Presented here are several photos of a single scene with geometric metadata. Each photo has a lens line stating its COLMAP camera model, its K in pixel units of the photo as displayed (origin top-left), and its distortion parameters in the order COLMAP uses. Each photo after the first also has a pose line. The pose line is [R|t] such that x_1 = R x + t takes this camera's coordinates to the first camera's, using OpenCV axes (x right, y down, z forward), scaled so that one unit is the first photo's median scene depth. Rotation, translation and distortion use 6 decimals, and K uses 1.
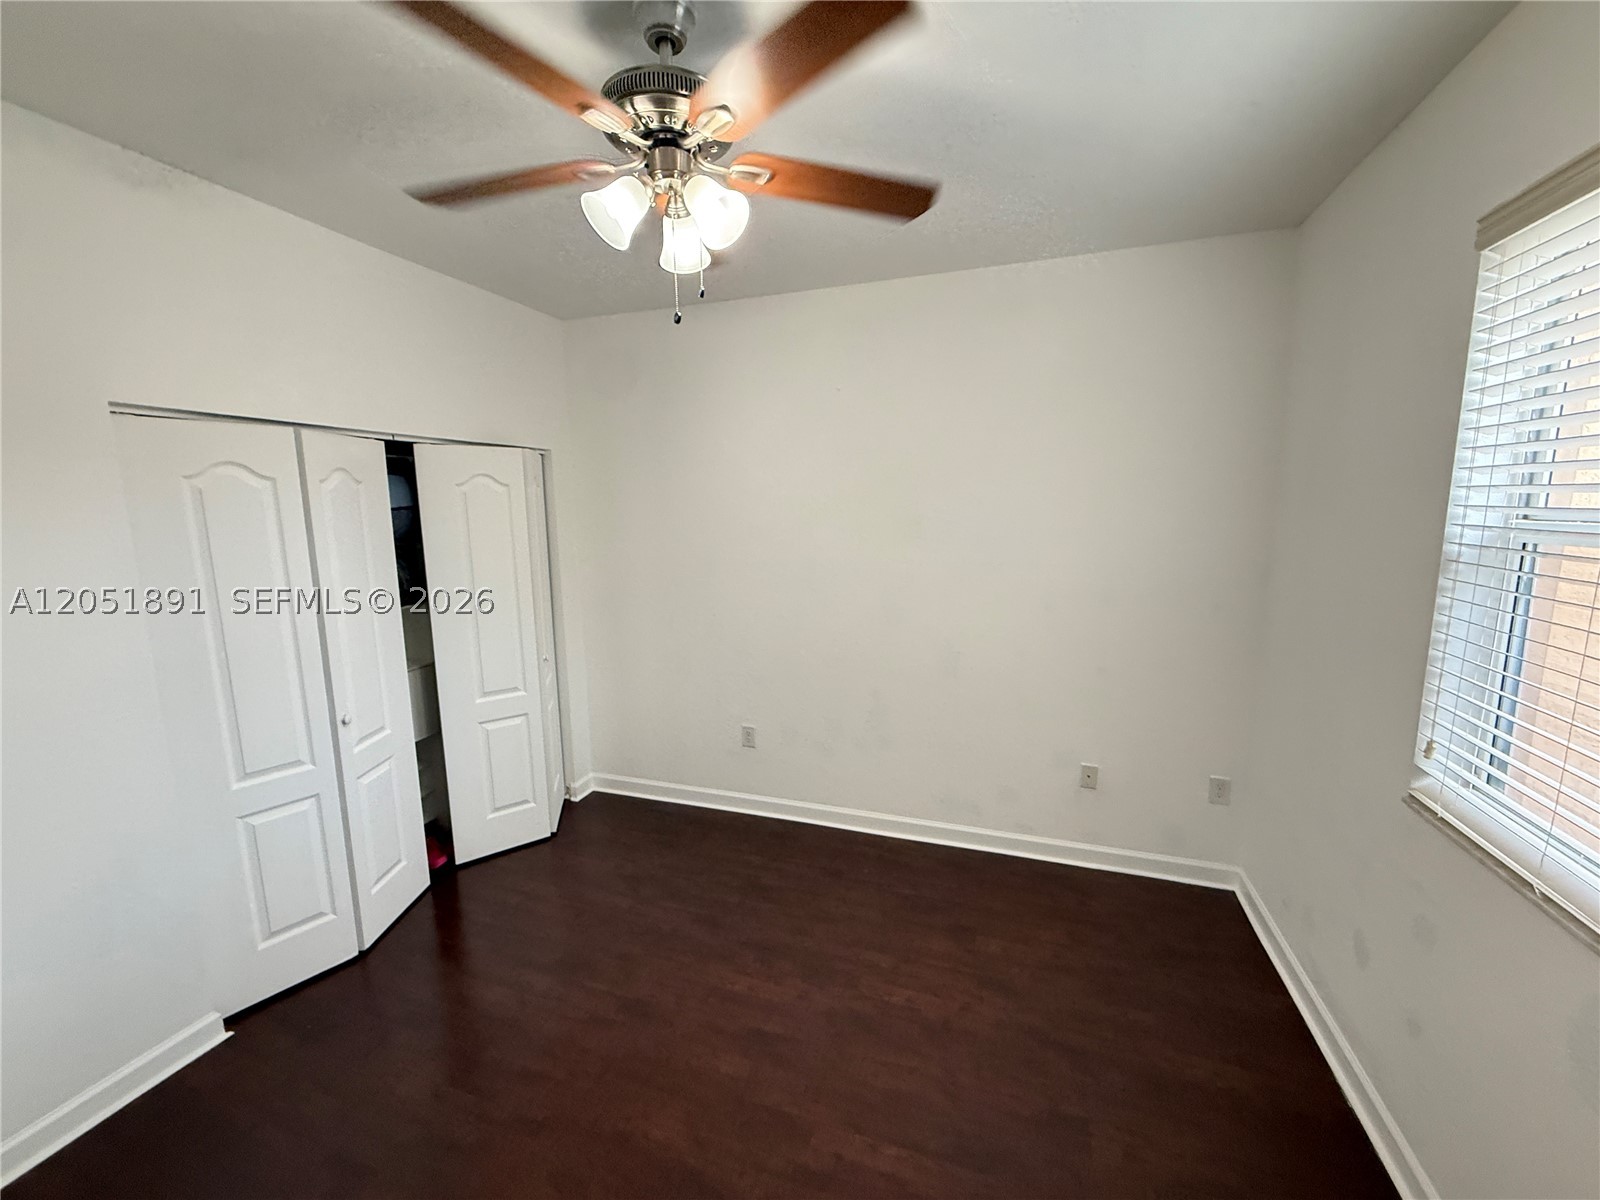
lens RADIAL K [[636.9, 0, 803.2], [0, 636.9, 600.7], [0, 0, 1]] dist [-0.000753, 0.000374]
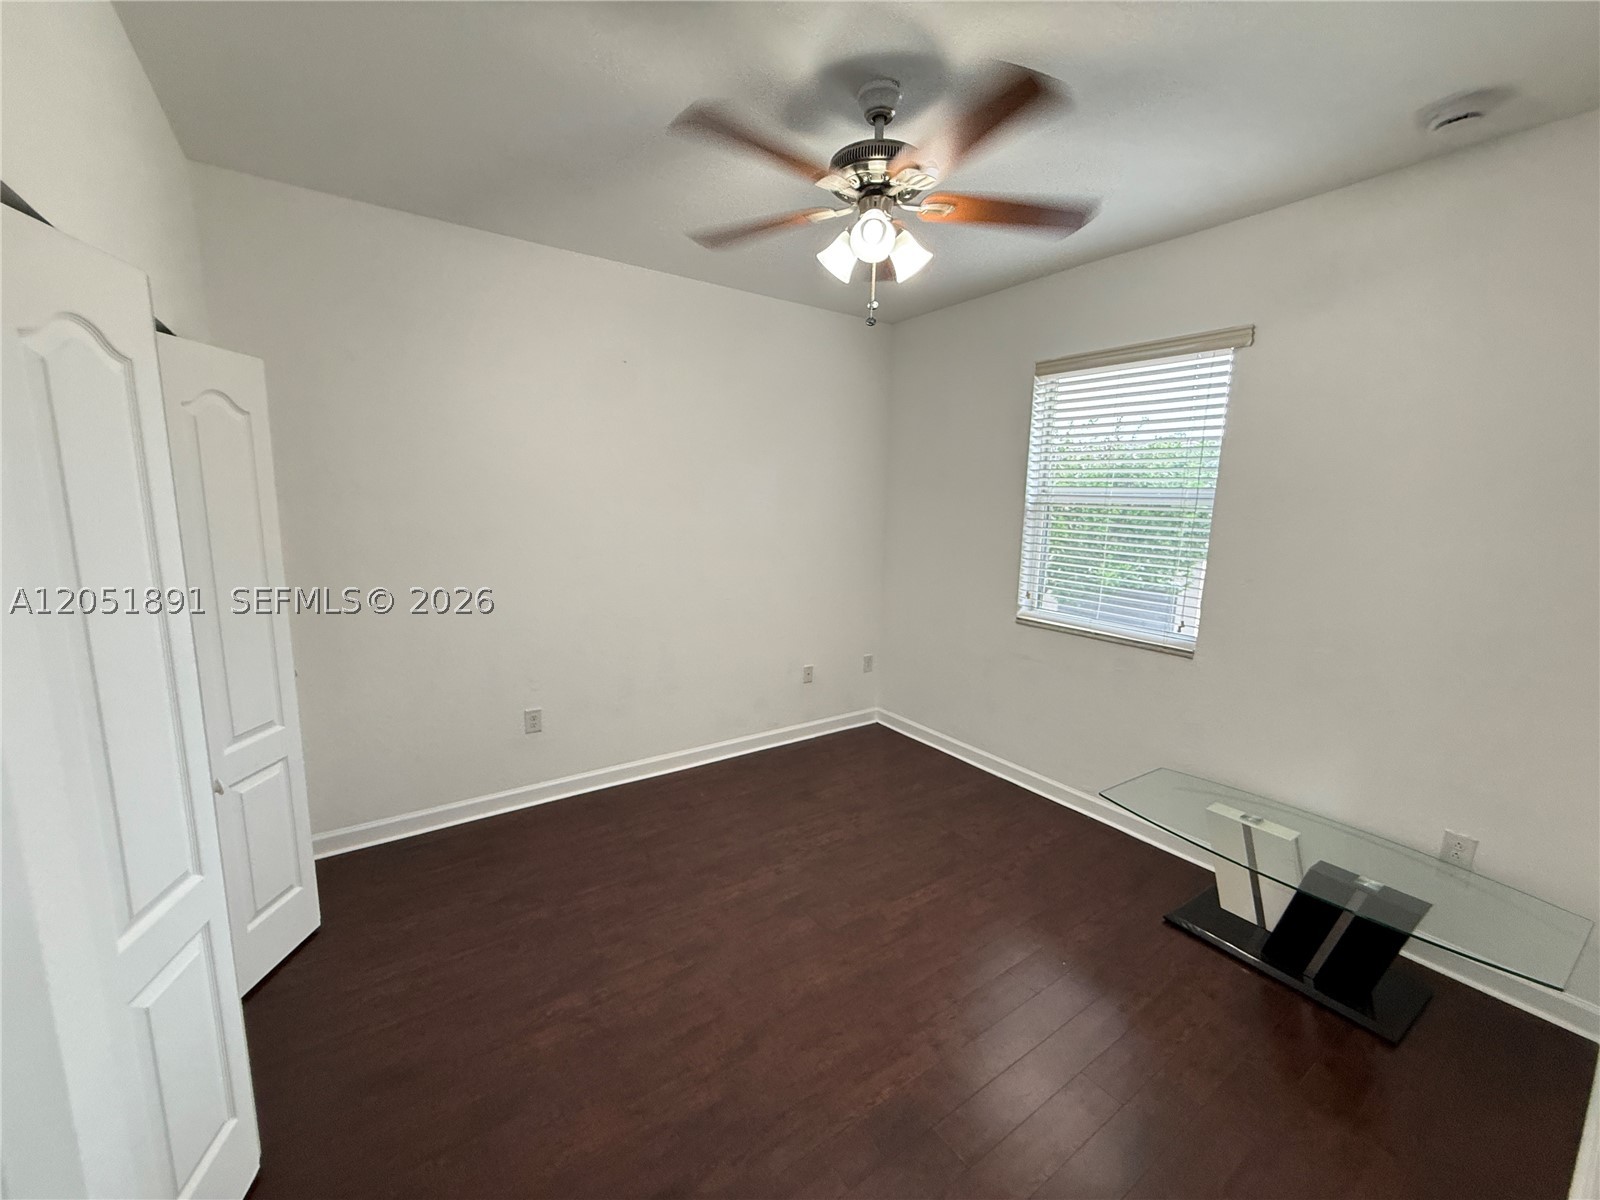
lens RADIAL K [[636.9, 0, 803.6], [0, 636.9, 596.2], [0, 0, 1]] dist [-0.000753, 0.000374]
pose [[0.587491, -0.101444, 0.802847, -0.775345], [0.091004, 0.994100, 0.059017, 0.021470], [-0.804097, 0.038390, 0.593257, 0.184169]]
